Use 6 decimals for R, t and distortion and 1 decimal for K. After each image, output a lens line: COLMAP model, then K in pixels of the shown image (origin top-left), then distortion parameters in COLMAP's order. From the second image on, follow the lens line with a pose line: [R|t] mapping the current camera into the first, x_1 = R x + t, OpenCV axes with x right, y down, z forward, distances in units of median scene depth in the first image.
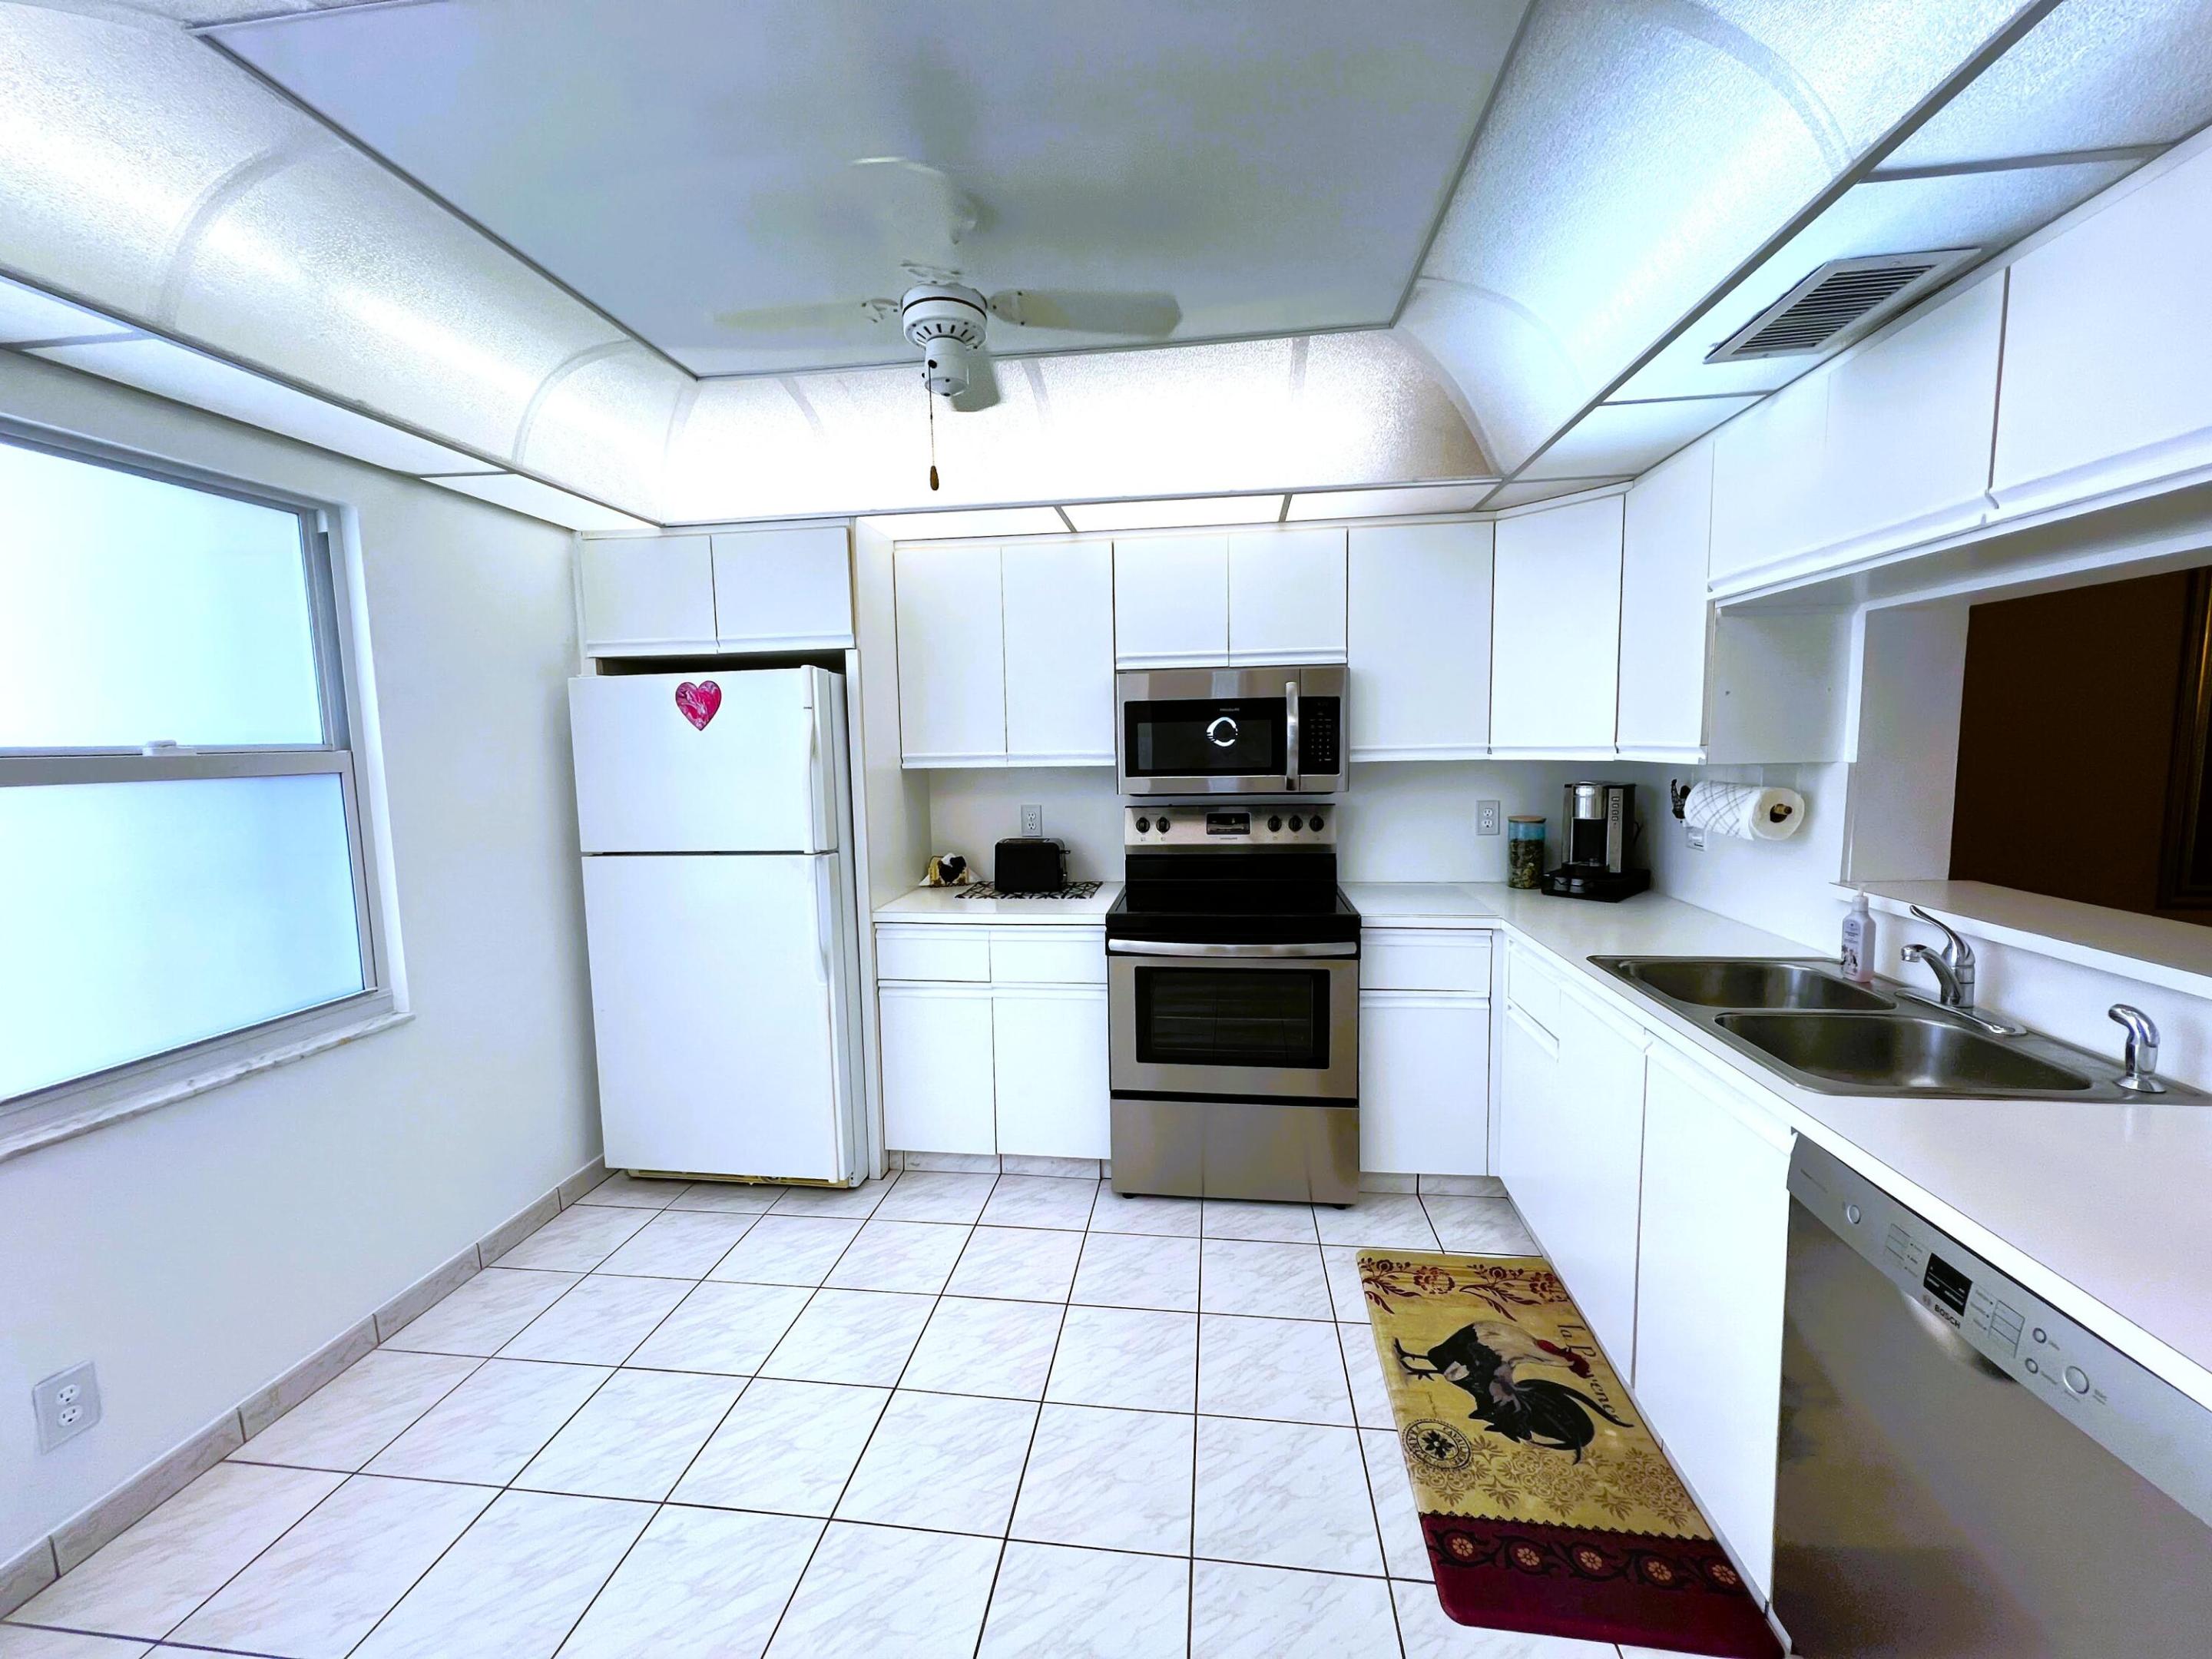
lens RADIAL K [[892.1, 0, 1106.0], [0, 892.1, 829.5], [0, 0, 1]] dist [-0.000098, -0.000252]
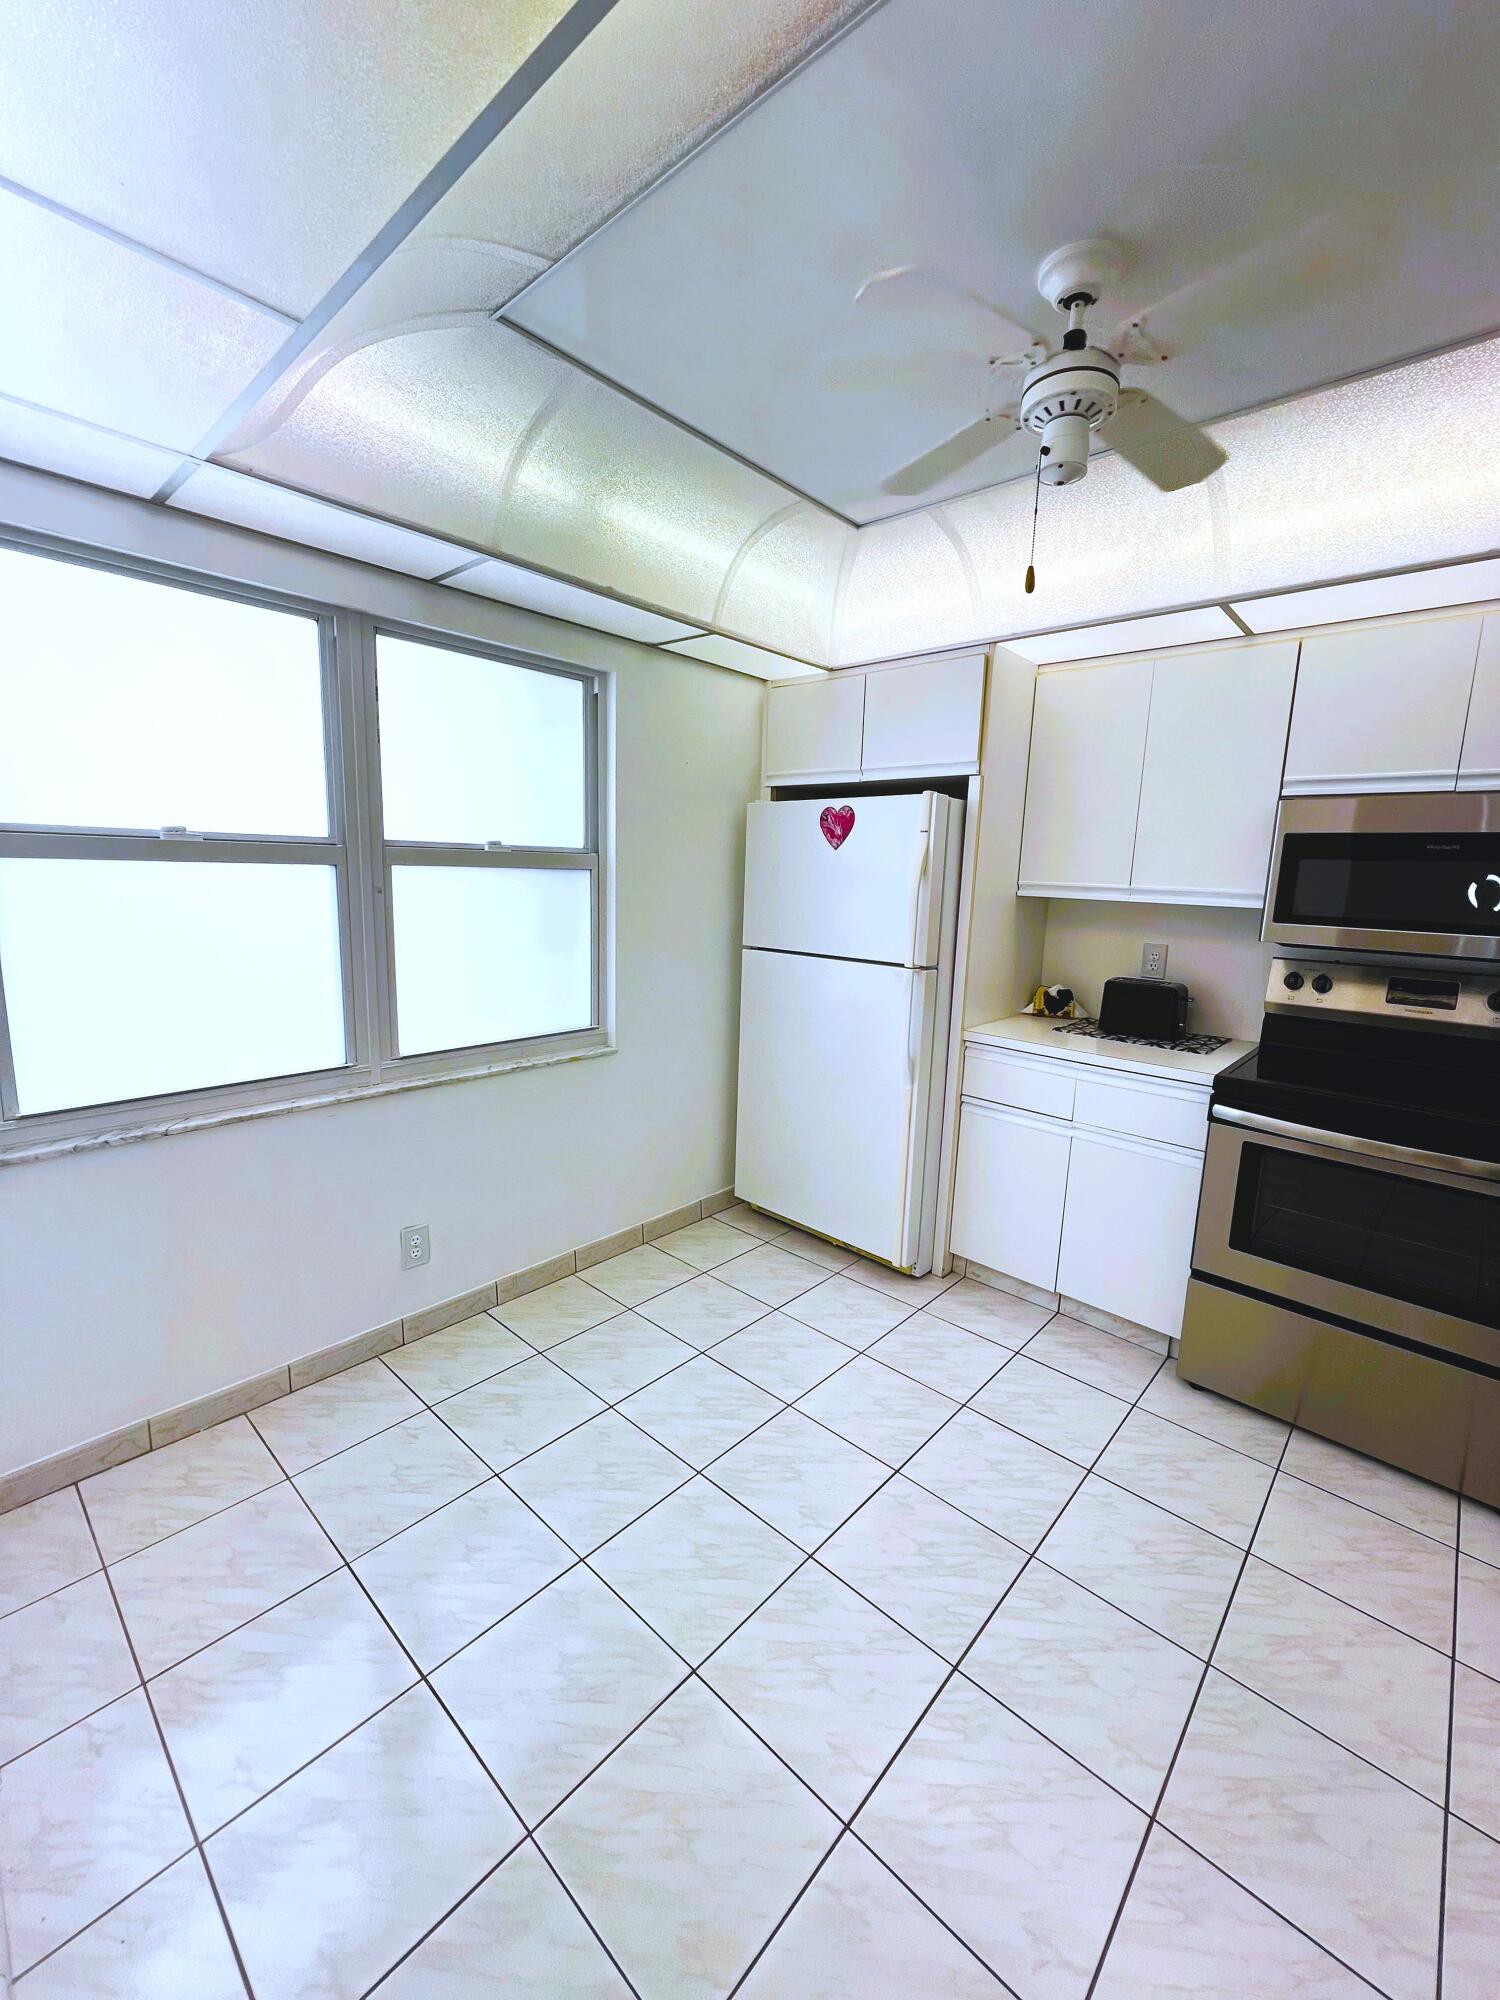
lens RADIAL K [[806.6, 0, 750.0], [0, 806.6, 998.6], [0, 0, 1]] dist [-0.000098, -0.000252]
pose [[0.814939, 0.138860, -0.562665, 0.063119], [-0.106469, 0.990219, 0.090170, -0.003022], [0.569683, -0.013577, 0.821753, 0.081682]]
